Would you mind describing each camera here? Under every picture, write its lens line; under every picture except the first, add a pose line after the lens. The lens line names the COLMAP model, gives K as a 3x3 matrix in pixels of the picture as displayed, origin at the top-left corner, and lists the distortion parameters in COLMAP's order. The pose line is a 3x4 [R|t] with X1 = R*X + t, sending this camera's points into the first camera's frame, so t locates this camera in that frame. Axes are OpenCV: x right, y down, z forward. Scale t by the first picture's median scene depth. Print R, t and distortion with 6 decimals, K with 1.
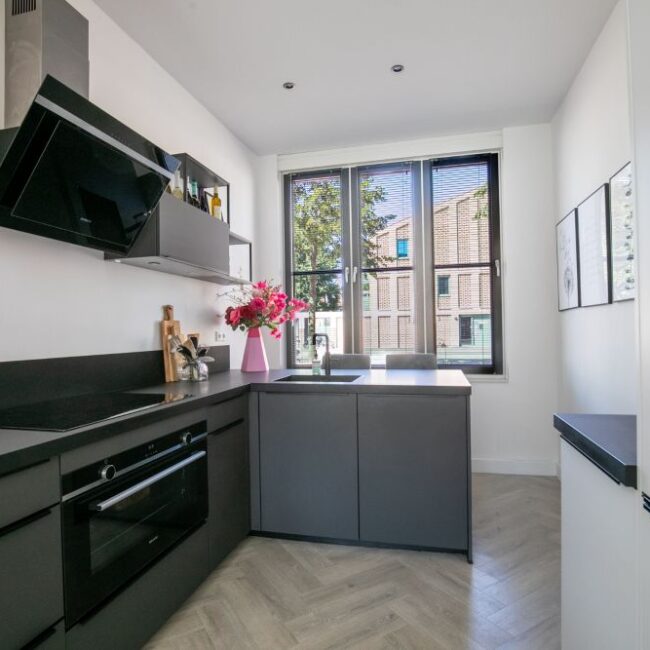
lens RADIAL K [[446.2, 0, 321.1], [0, 446.2, 321.7], [0, 0, 1]] dist [0.016985, -0.007025]
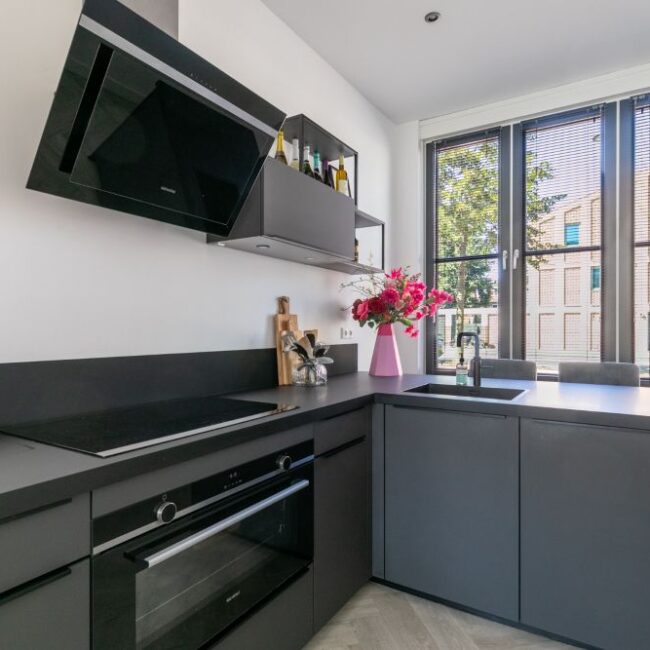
lens RADIAL K [[446.2, 0, 319.3], [0, 446.2, 328.1], [0, 0, 1]] dist [0.016985, -0.007025]
pose [[0.947203, 0.017159, -0.320175, 0.003106], [-0.010099, 0.999668, 0.023699, 0.003039], [0.320476, -0.019214, 0.947062, 0.204280]]
